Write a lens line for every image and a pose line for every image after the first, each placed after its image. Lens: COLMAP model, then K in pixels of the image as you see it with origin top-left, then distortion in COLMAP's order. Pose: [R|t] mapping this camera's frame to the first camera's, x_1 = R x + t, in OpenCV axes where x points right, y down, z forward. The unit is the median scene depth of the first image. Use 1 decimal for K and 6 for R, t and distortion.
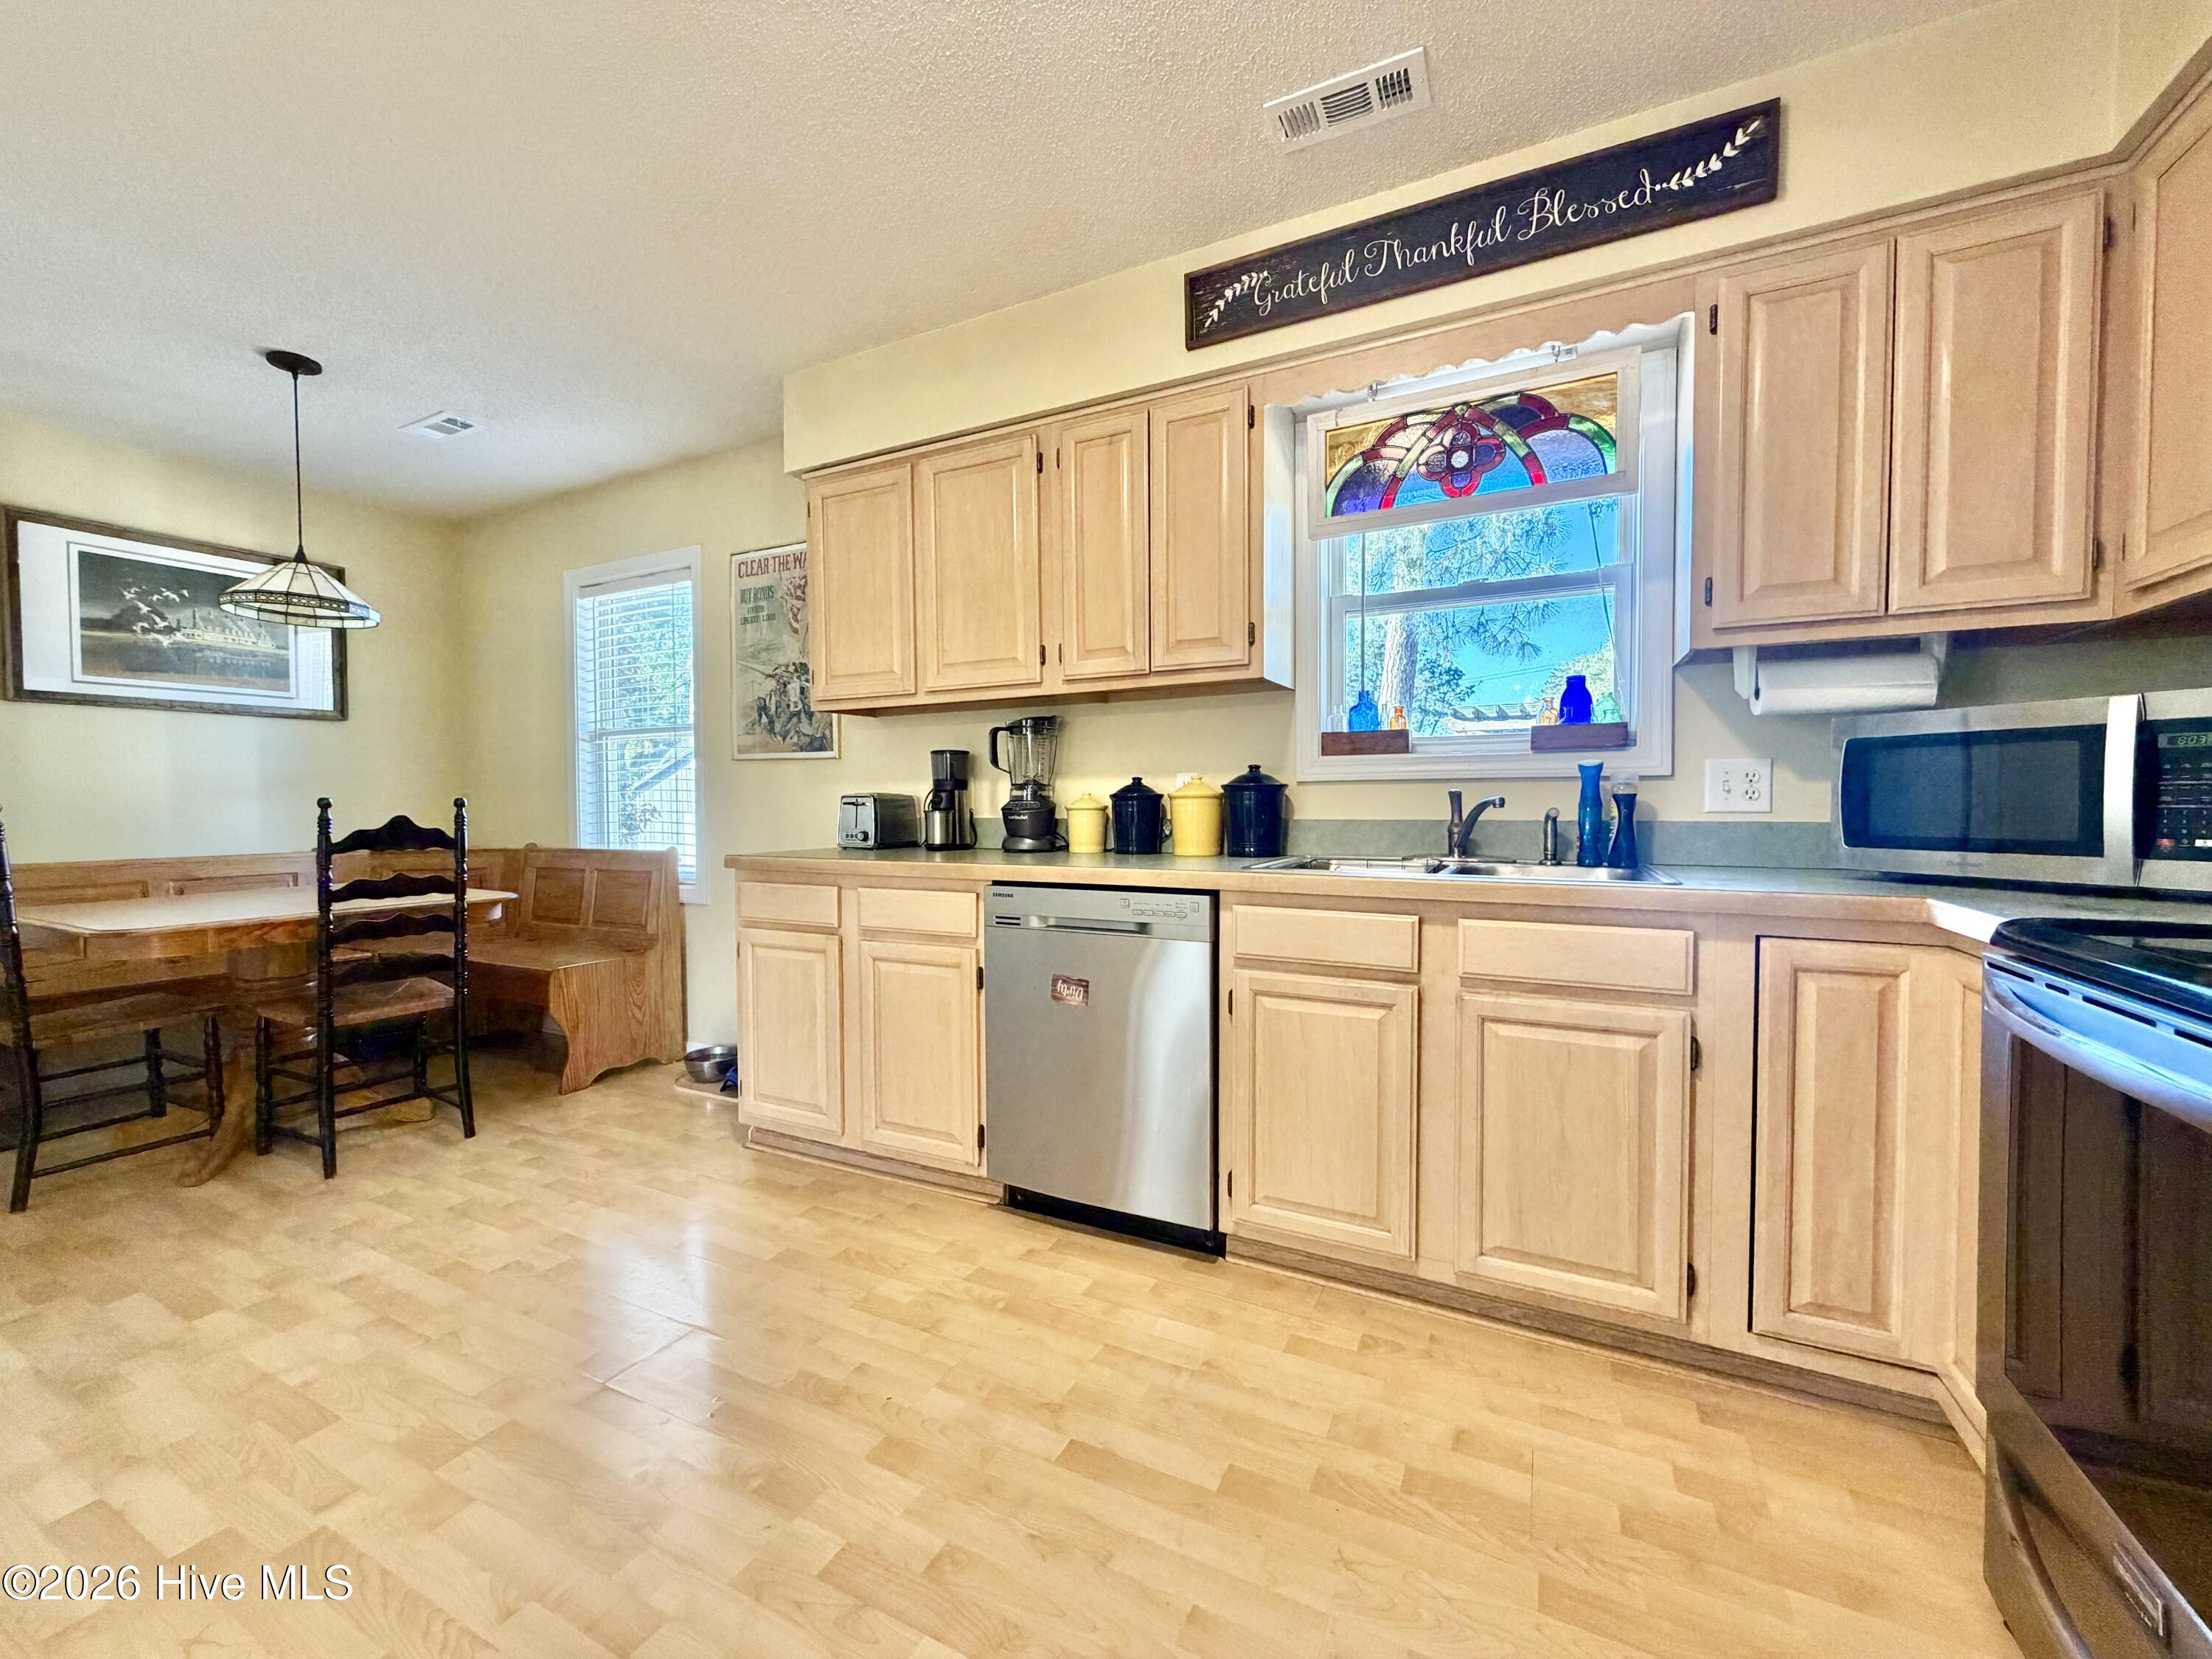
lens RADIAL K [[881.4, 0, 1097.6], [0, 881.4, 826.6], [0, 0, 1]] dist [0.000193, -0.000194]
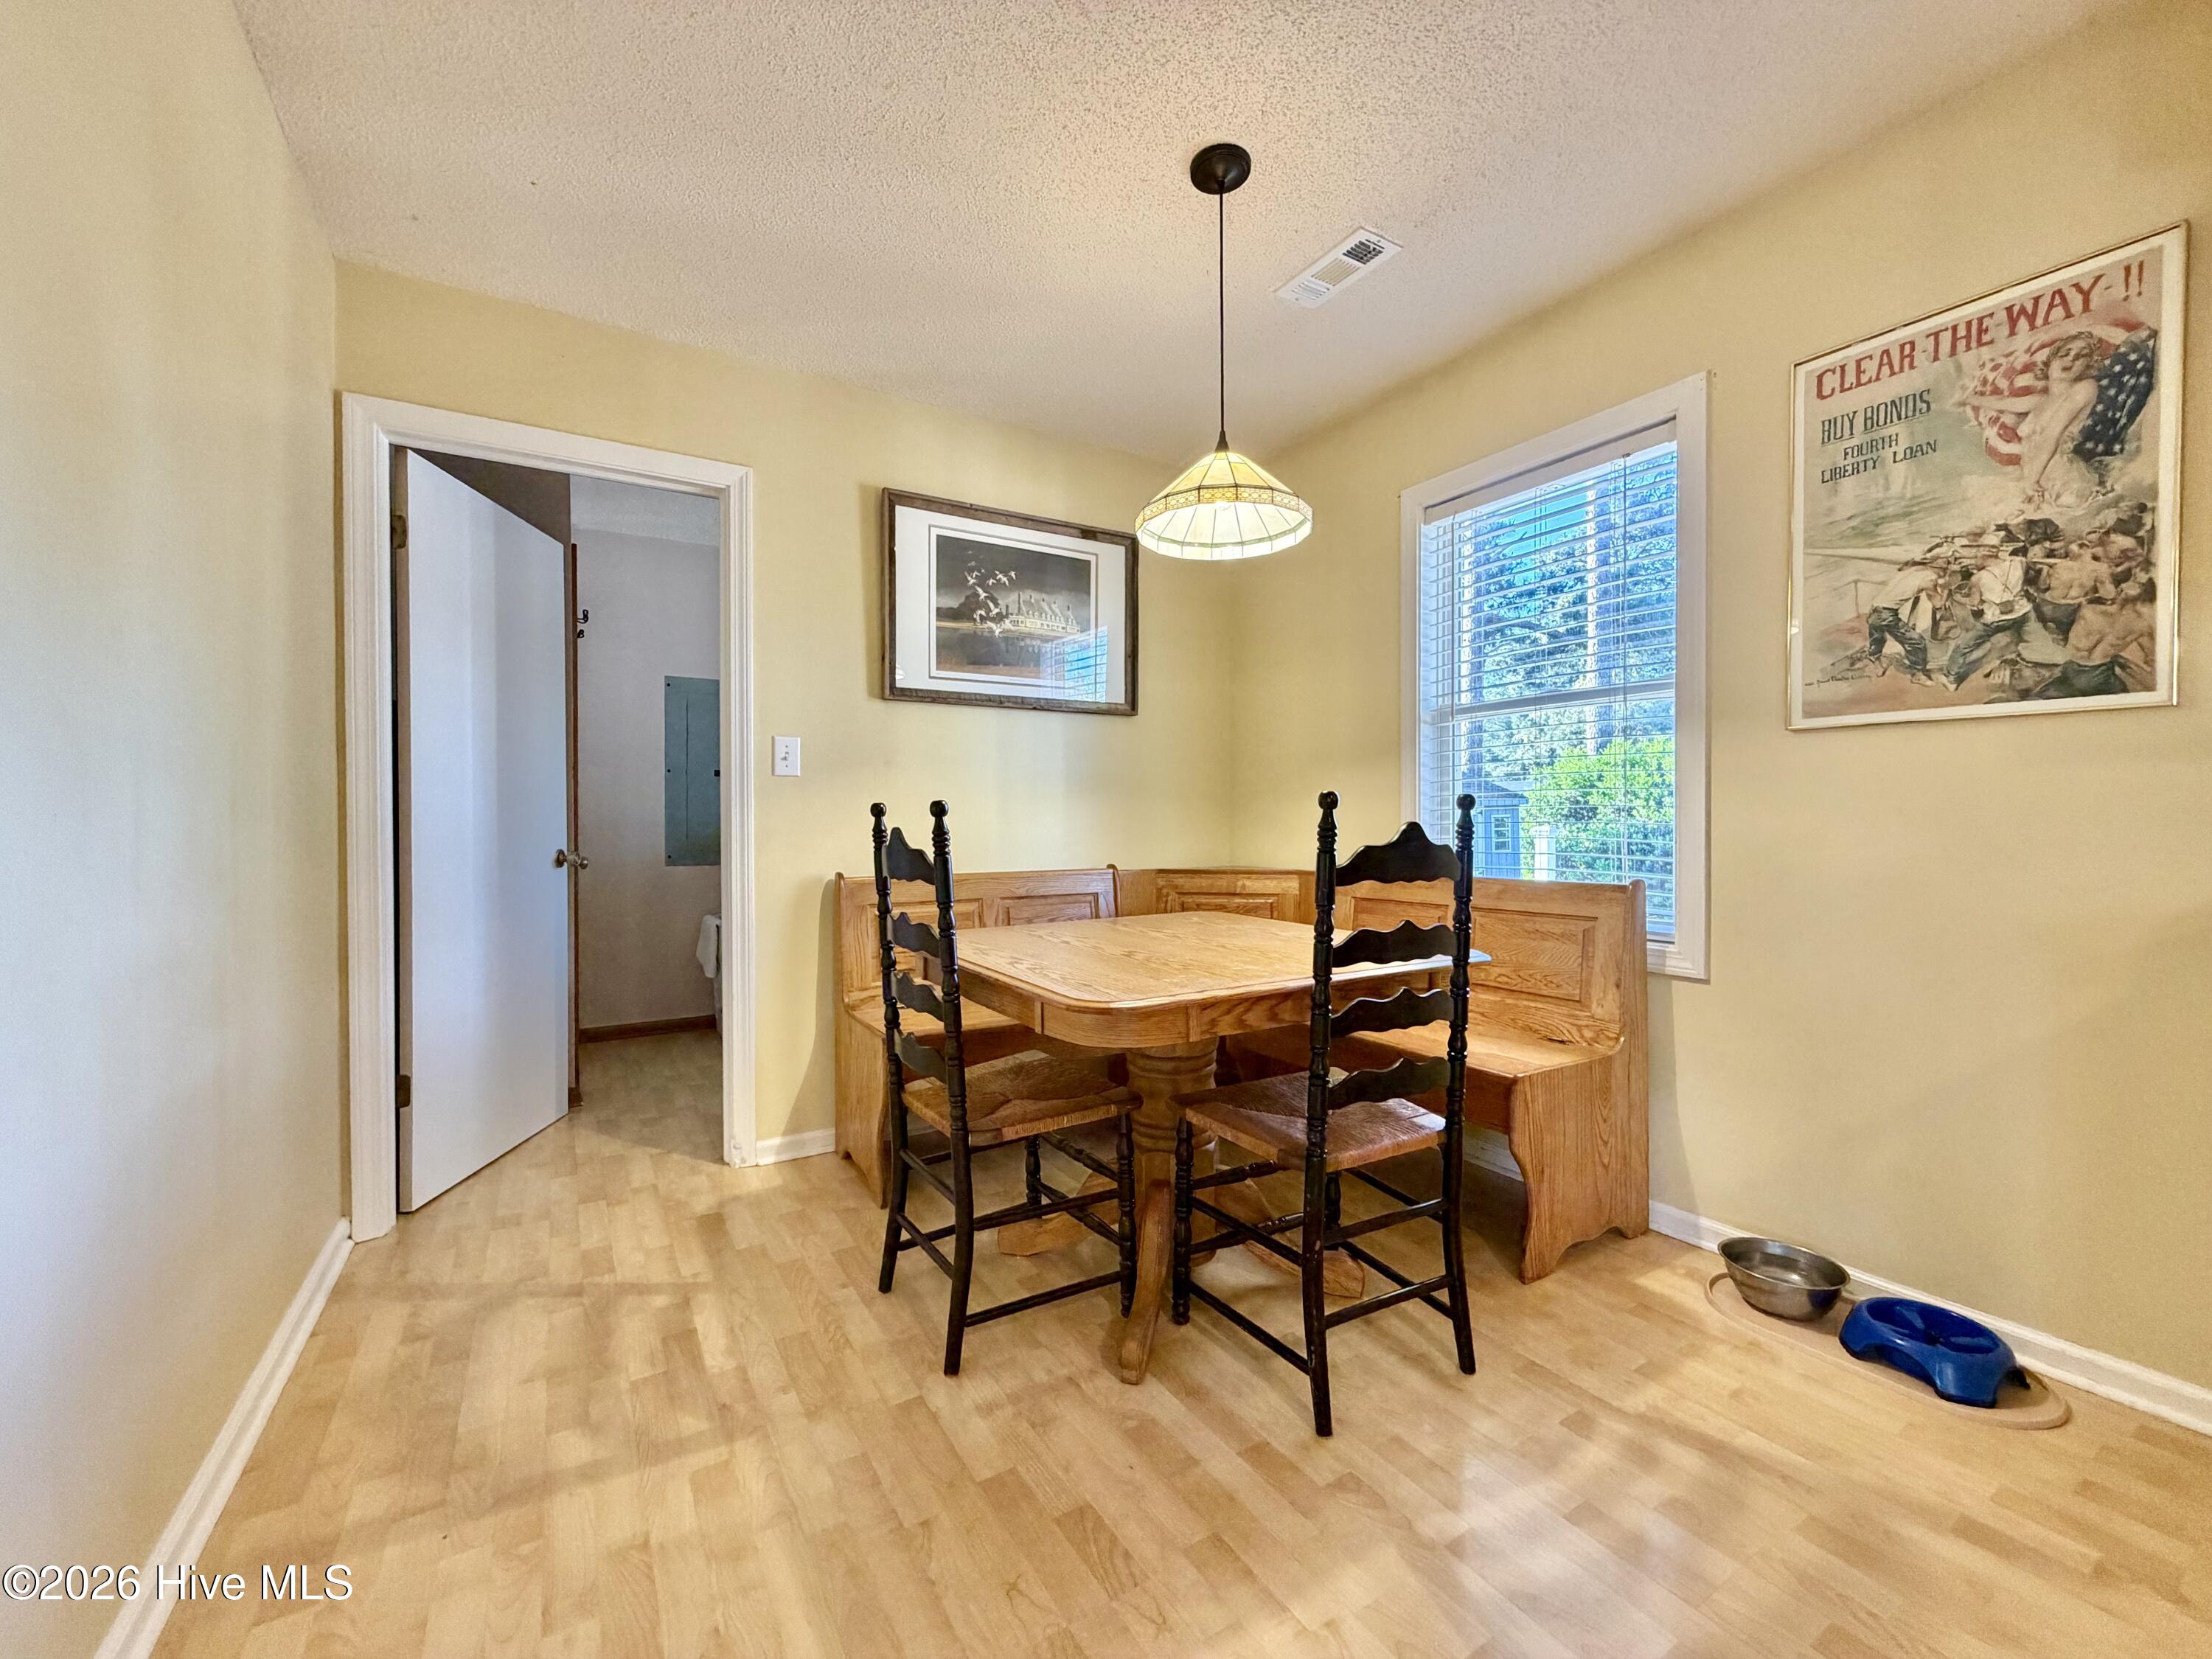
lens RADIAL K [[883.2, 0, 1092.8], [0, 883.2, 824.0], [0, 0, 1]] dist [0.003184, 0.000378]
pose [[0.850655, 0.003212, -0.525714, -0.680119], [-0.015586, 0.999696, -0.019112, 0.002917], [0.525493, 0.024451, 0.850447, 0.396786]]
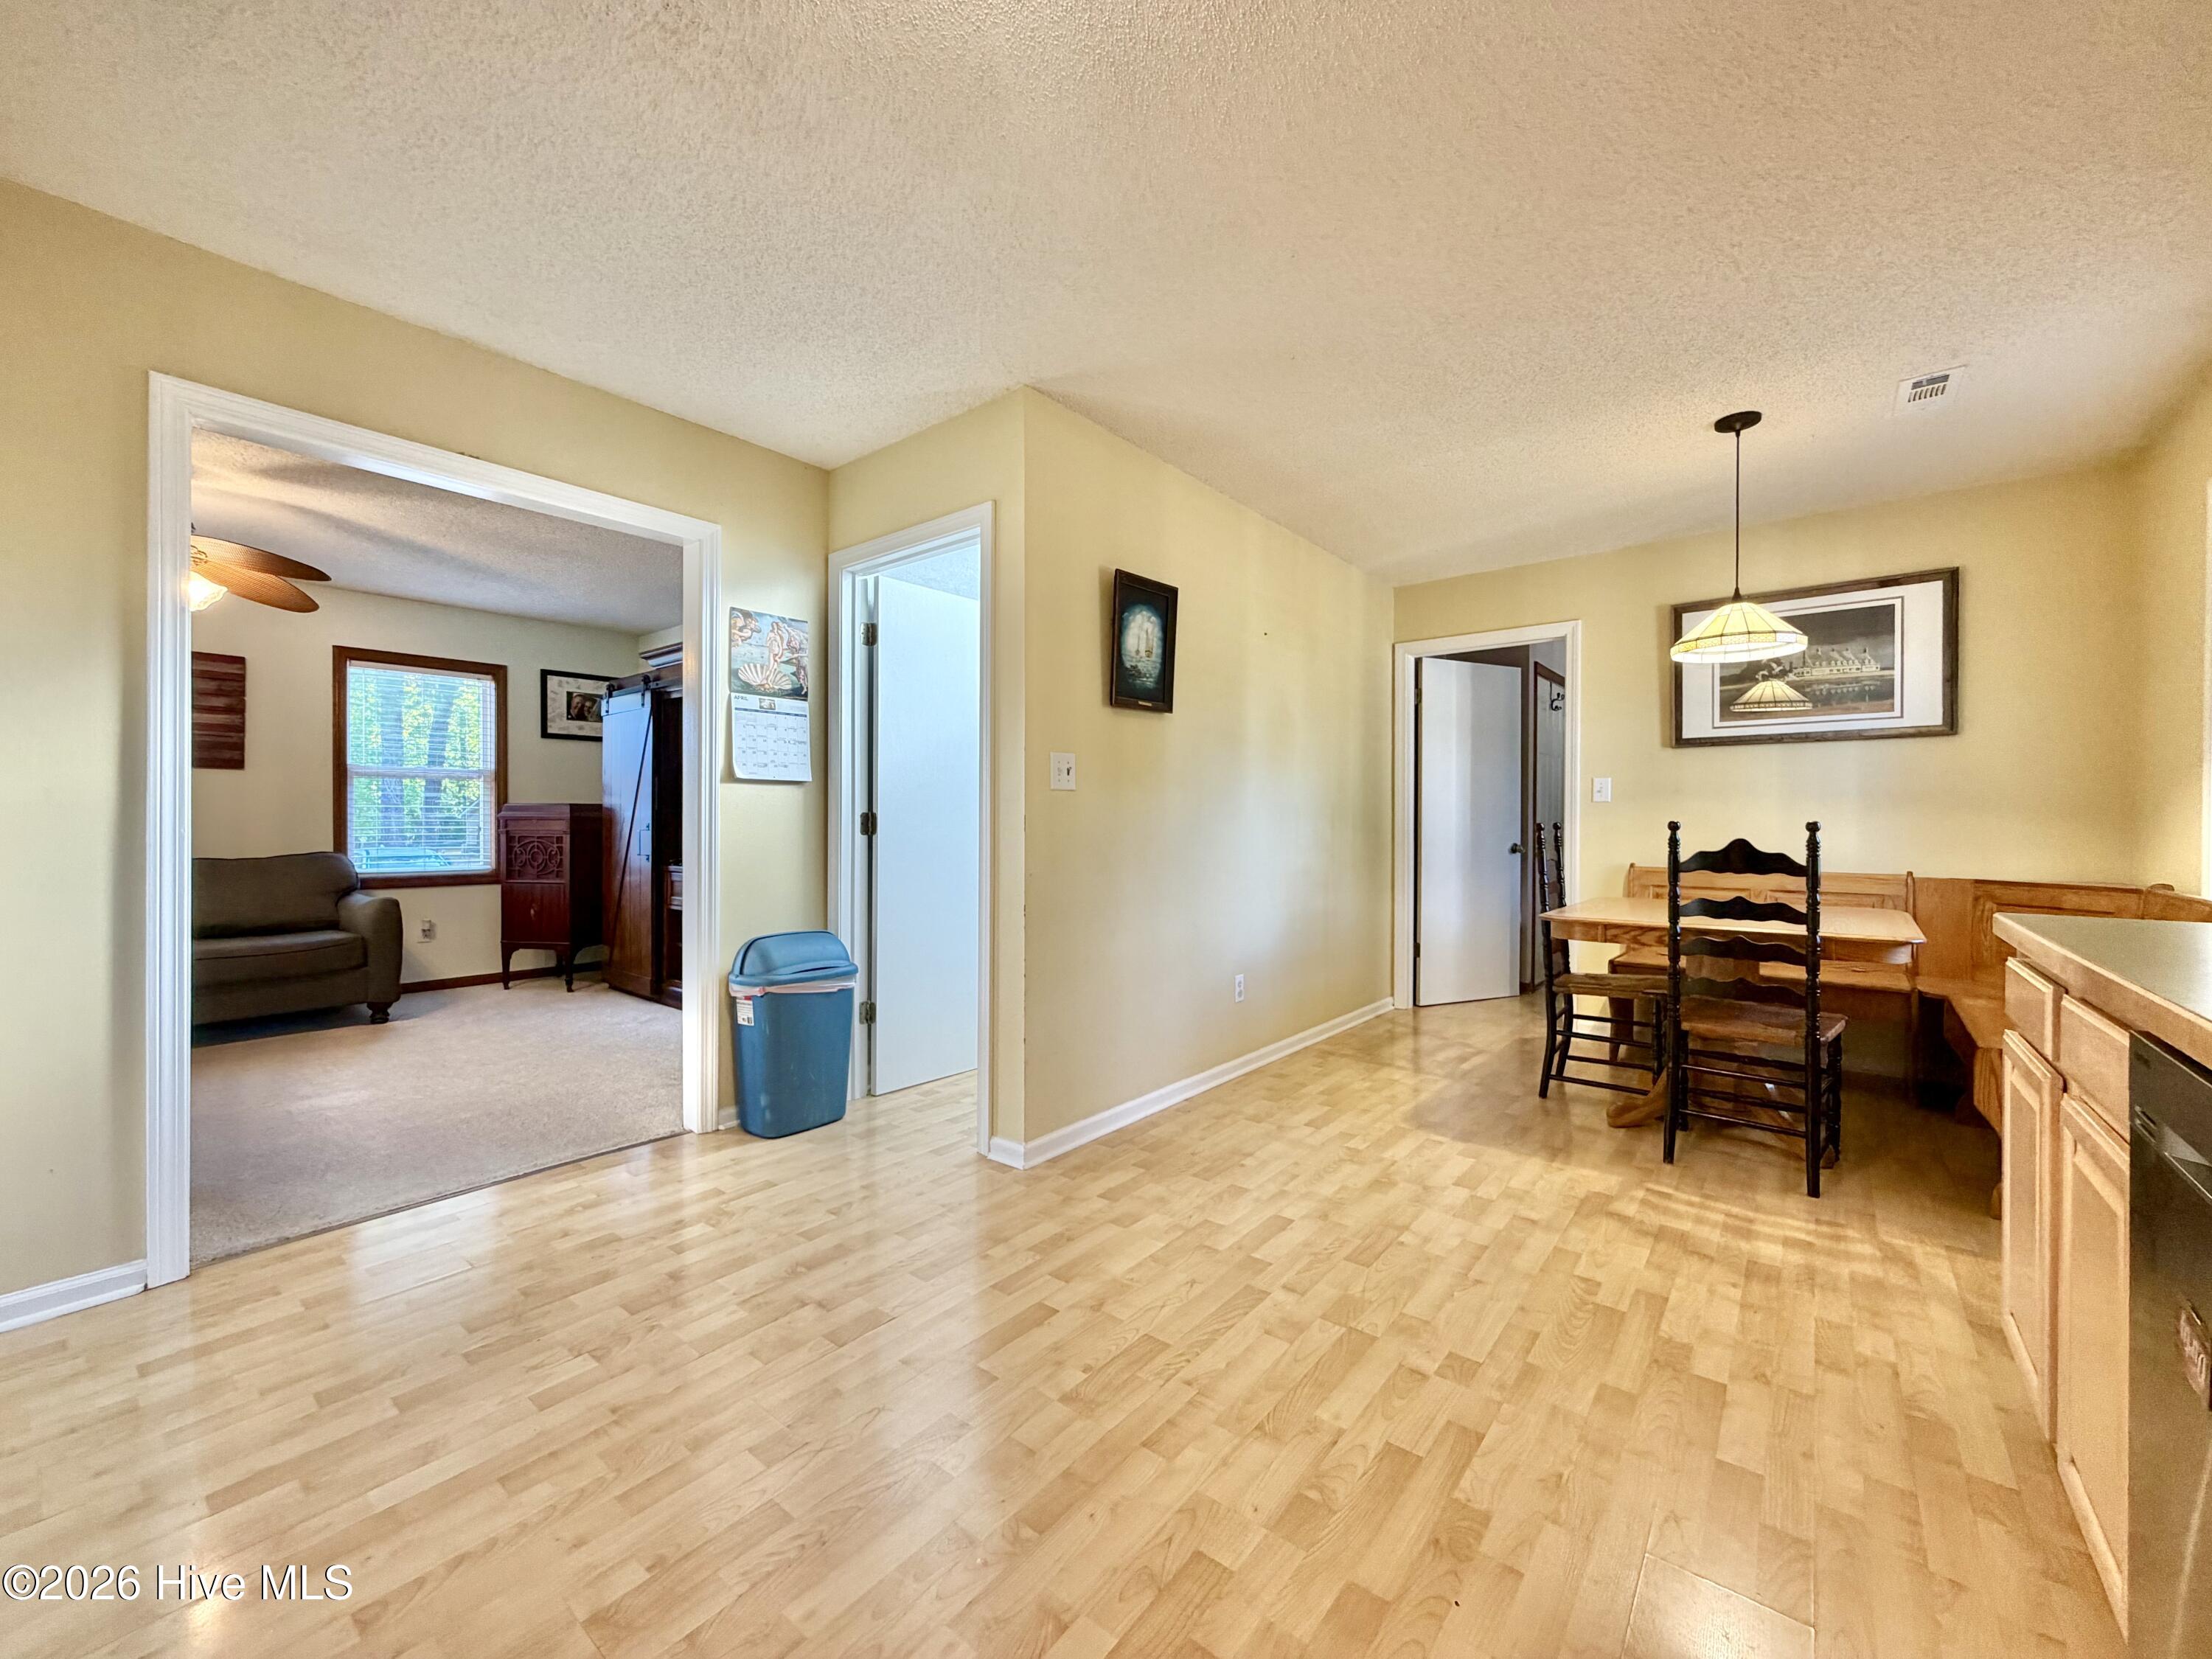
lens RADIAL K [[889.7, 0, 1100.3], [0, 889.7, 823.9], [0, 0, 1]] dist [0.000123, -0.000073]
pose [[-0.209585, 0.008082, -0.977757, 0.361659], [-0.029469, 0.999459, 0.014578, -0.023328], [0.977346, 0.031869, -0.209233, 0.513912]]
